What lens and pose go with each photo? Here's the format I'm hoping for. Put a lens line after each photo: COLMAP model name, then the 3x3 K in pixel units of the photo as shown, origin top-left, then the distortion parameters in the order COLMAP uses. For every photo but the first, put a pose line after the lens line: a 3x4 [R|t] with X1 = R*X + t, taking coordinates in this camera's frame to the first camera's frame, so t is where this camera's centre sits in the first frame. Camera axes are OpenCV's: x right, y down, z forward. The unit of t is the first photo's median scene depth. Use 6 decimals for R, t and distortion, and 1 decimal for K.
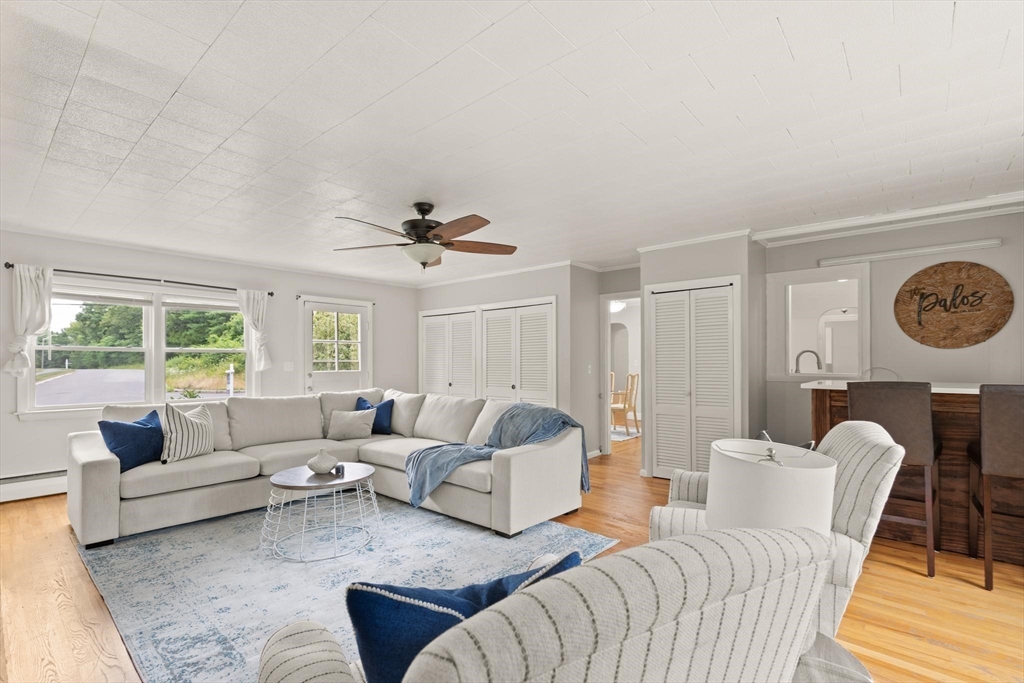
lens RADIAL K [[469.5, 0, 515.5], [0, 469.5, 350.7], [0, 0, 1]] dist [0.004196, -0.000509]
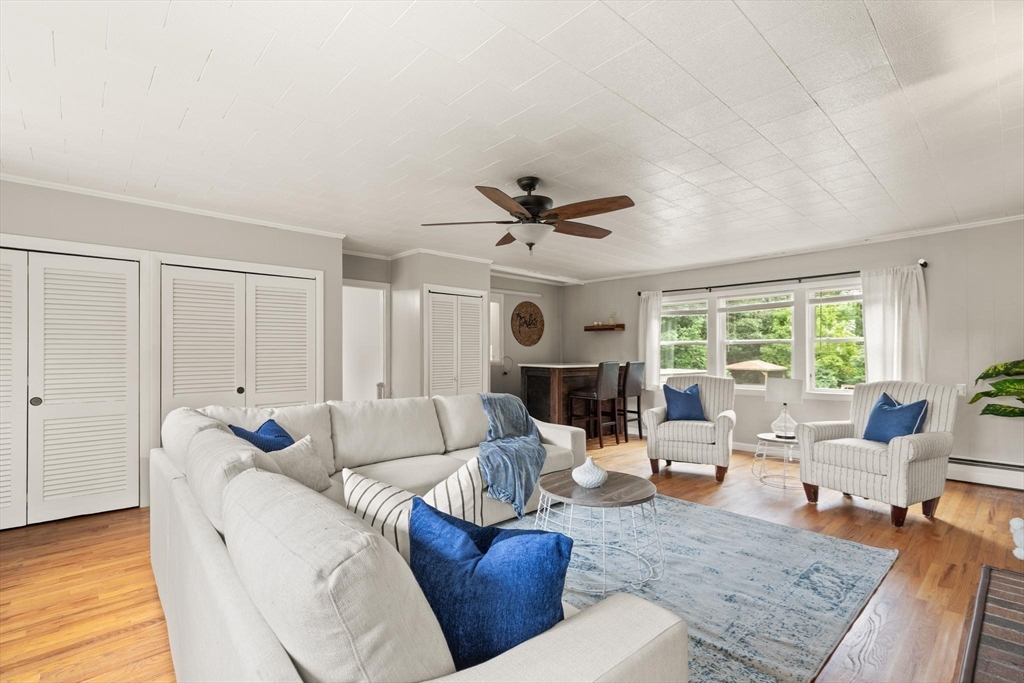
lens RADIAL K [[469.5, 0, 515.5], [0, 469.5, 350.7], [0, 0, 1]] dist [0.004196, -0.000509]
pose [[0.105988, 0.006285, 0.994348, -1.025340], [-0.022966, 0.999729, -0.003871, 0.022290], [-0.994102, -0.022426, 0.106103, 0.865982]]
